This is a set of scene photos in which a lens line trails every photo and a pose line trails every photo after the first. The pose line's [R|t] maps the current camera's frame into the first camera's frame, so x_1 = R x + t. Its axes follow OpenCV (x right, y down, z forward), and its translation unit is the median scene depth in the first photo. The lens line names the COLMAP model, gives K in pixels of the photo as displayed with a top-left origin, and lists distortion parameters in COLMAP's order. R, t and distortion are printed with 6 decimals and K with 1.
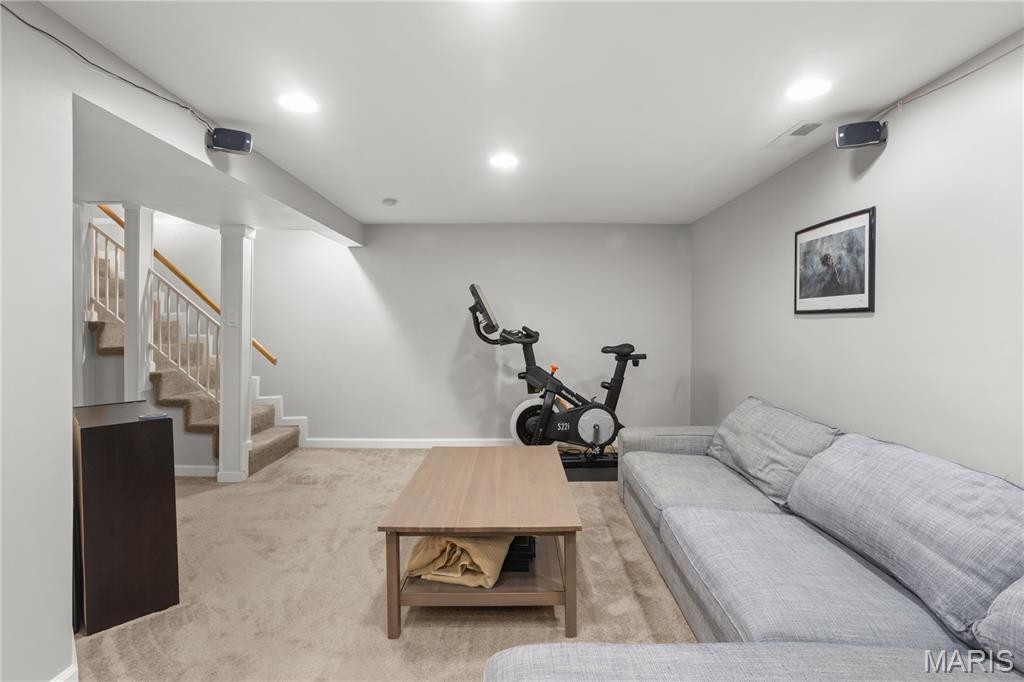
lens RADIAL K [[492.6, 0, 513.3], [0, 492.6, 331.5], [0, 0, 1]] dist [-0.003492, -0.000234]
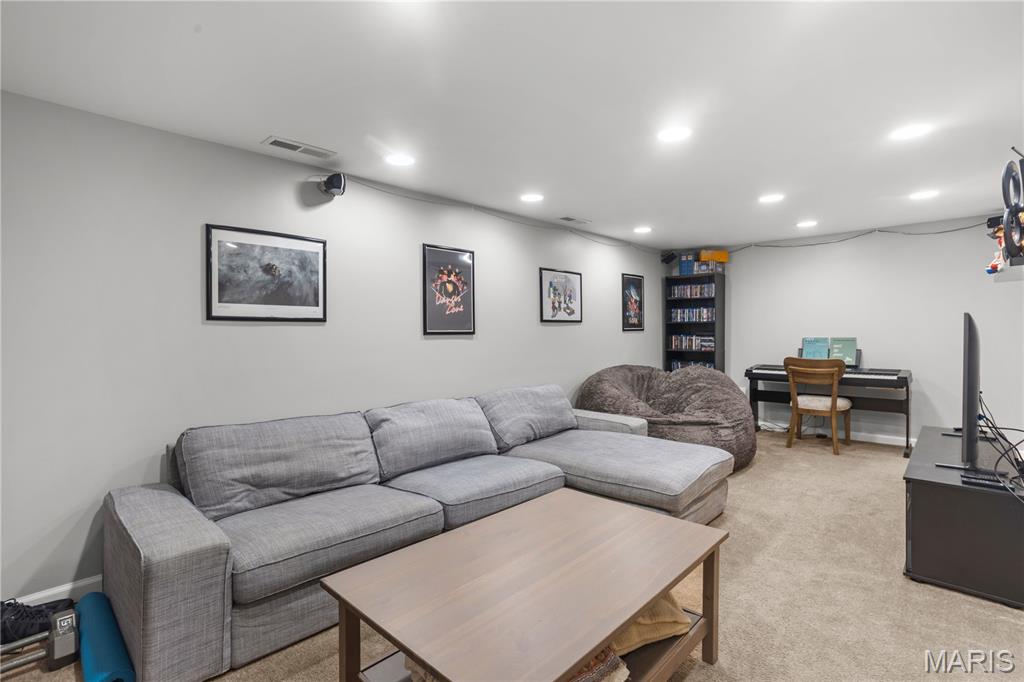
lens RADIAL K [[492.6, 0, 512.8], [0, 492.6, 336.6], [0, 0, 1]] dist [-0.003492, -0.000234]
pose [[-0.731979, -0.009407, 0.681262, -0.467986], [0.009517, 0.999666, 0.024030, -0.025383], [-0.681260, 0.024073, -0.731645, 1.488361]]
